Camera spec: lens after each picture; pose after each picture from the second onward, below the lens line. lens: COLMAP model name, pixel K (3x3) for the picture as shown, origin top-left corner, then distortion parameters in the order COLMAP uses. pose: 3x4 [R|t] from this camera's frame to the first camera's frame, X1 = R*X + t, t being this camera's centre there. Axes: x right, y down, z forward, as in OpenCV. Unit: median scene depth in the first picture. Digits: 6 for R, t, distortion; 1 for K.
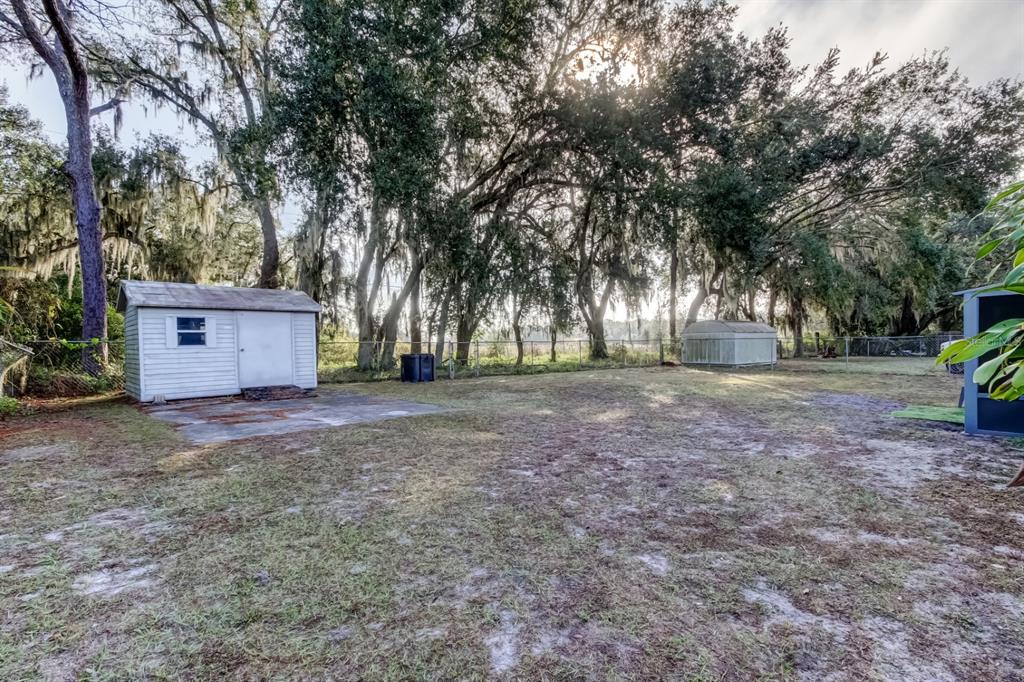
lens RADIAL K [[467.5, 0, 513.2], [0, 467.5, 358.8], [0, 0, 1]] dist [0.028660, 0.000328]
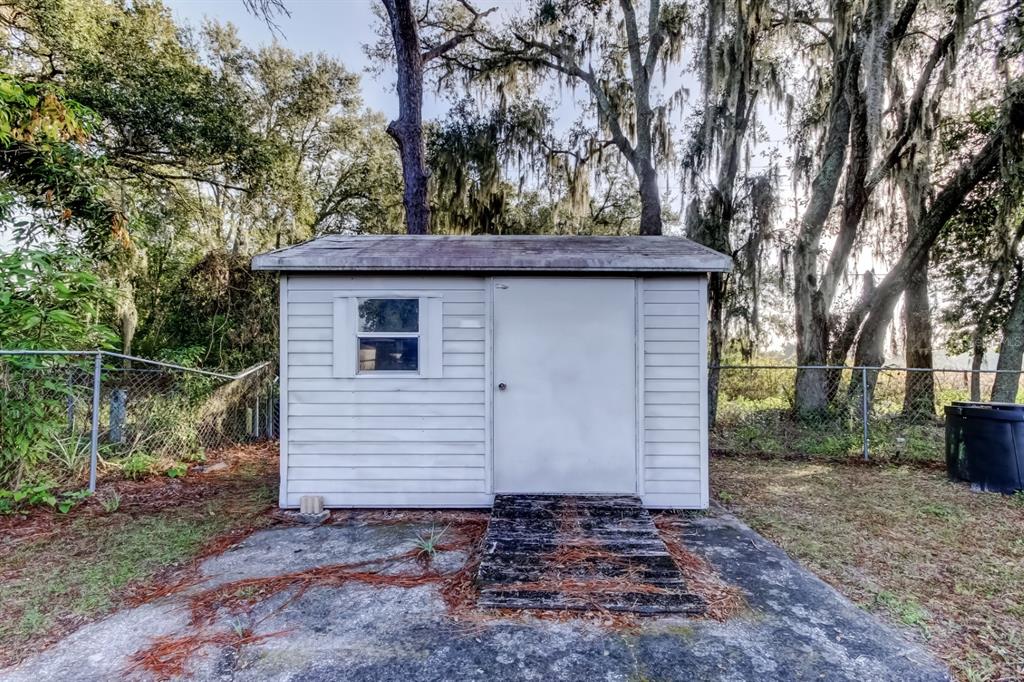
lens RADIAL K [[467.5, 0, 513.2], [0, 467.5, 358.8], [0, 0, 1]] dist [0.028660, 0.000328]
pose [[0.691037, 0.008564, -0.722768, -0.174055], [-0.040074, 0.998846, -0.026480, -0.016727], [0.721707, 0.047263, 0.690583, 0.424757]]
